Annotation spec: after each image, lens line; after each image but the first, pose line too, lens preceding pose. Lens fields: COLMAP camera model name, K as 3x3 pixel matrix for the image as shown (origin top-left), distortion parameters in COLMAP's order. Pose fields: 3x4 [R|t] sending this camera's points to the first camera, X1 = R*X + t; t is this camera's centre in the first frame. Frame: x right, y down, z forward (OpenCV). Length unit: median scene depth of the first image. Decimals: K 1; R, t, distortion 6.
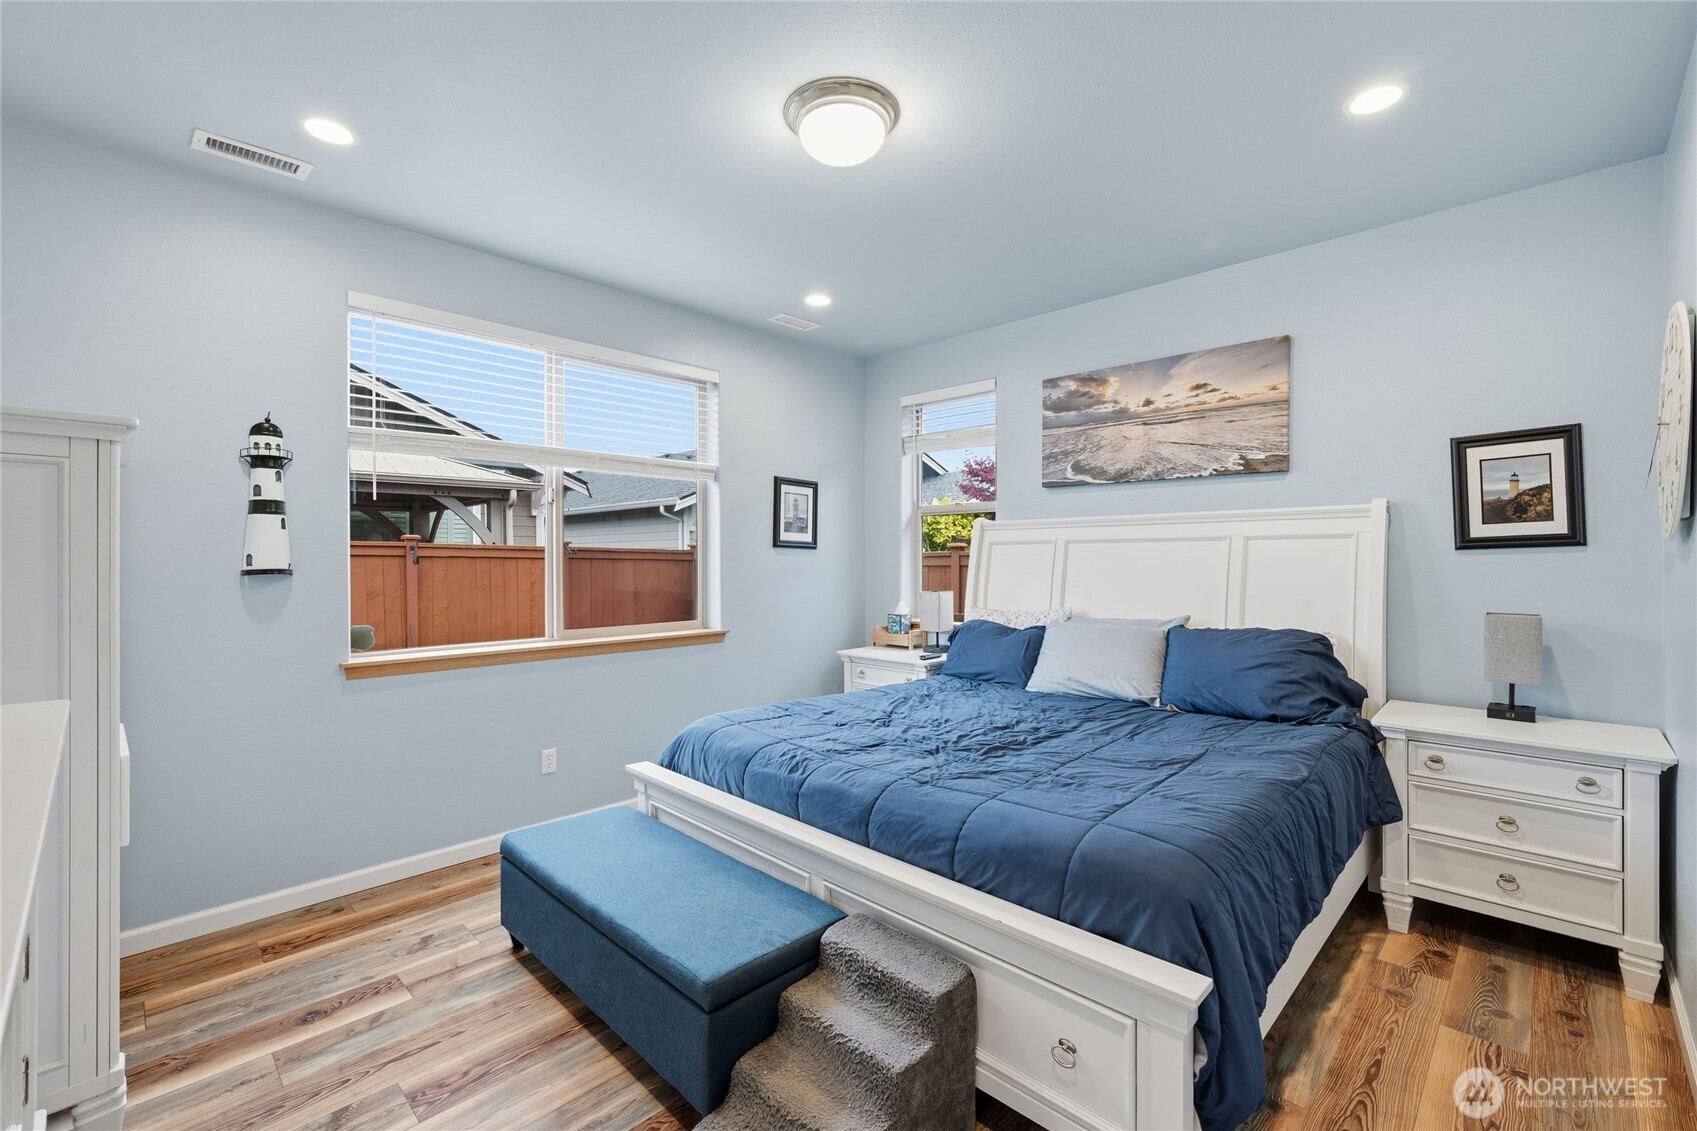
lens RADIAL K [[729.4, 0, 847.4], [0, 729.4, 548.2], [0, 0, 1]] dist [-0.000238, 0.000481]
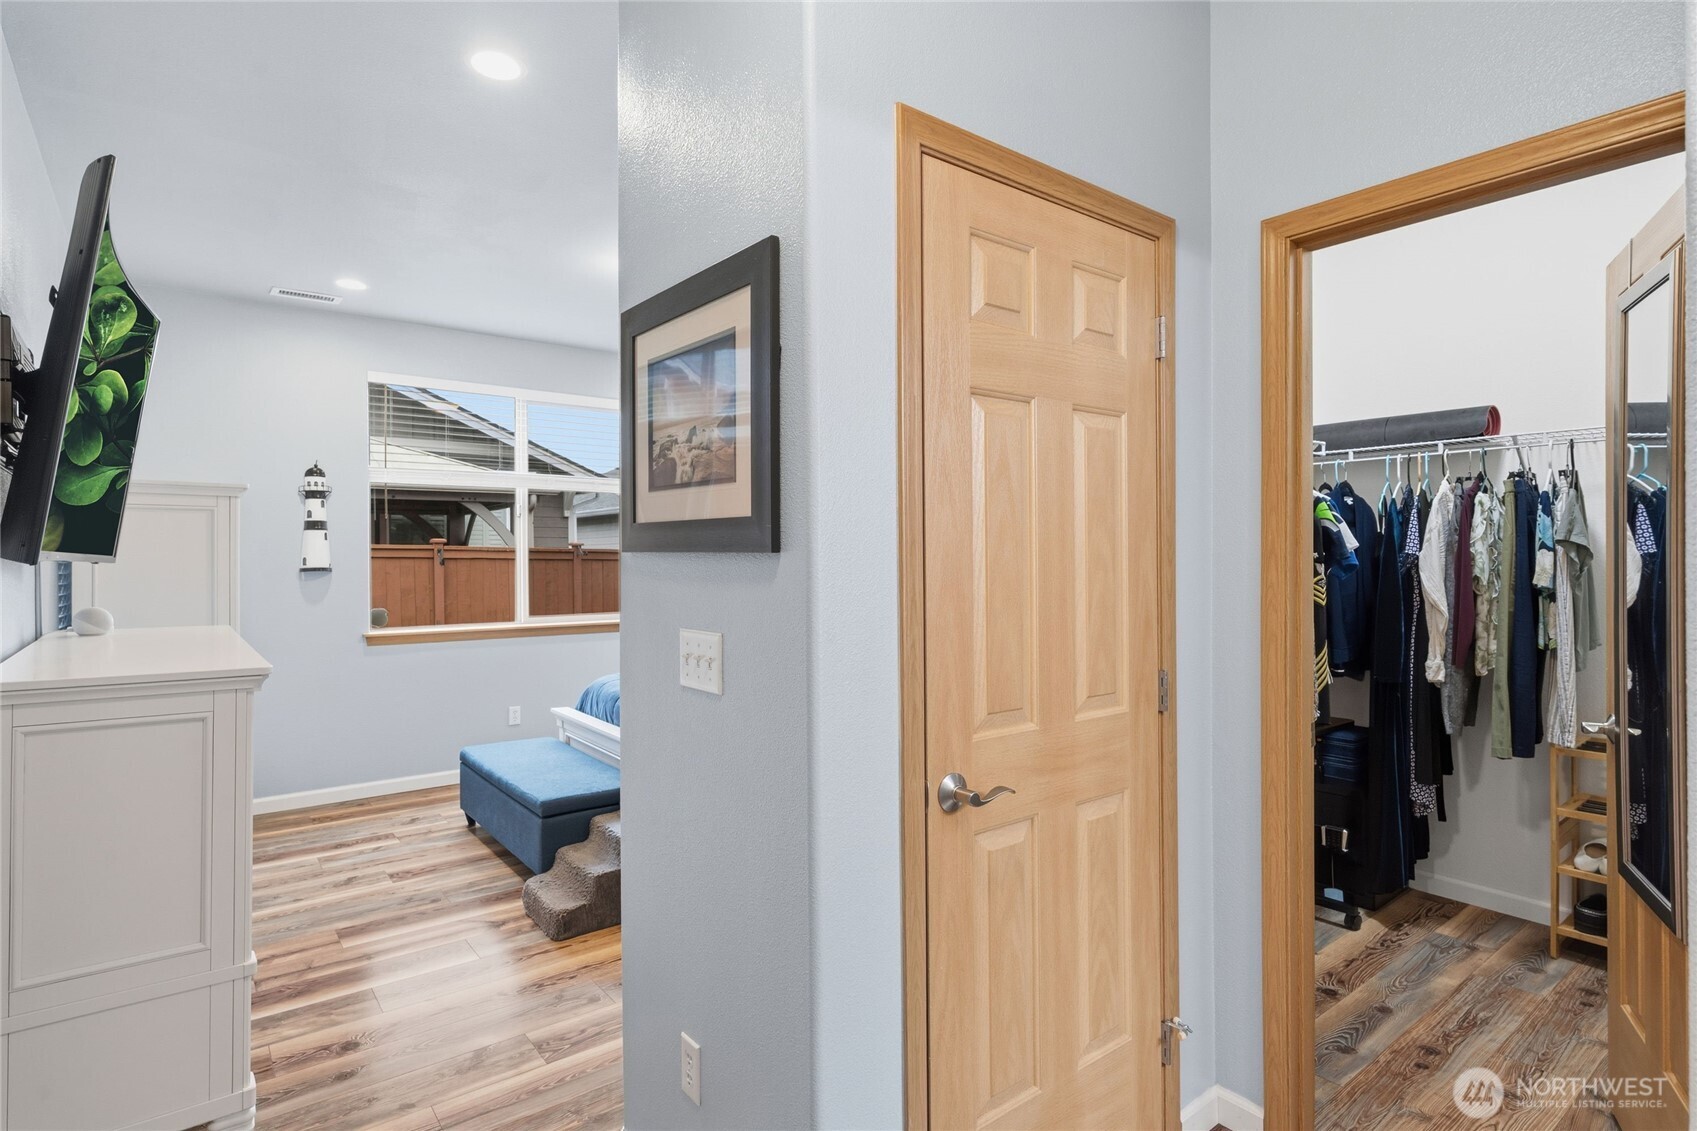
lens RADIAL K [[870.9, 0, 850.9], [0, 870.9, 540.9], [0, 0, 1]] dist [-0.002594, -0.000475]
pose [[0.991883, -0.005570, -0.127033, 0.499351], [0.004737, 0.999965, -0.006858, -0.008005], [0.127067, 0.006201, 0.991875, -0.604451]]
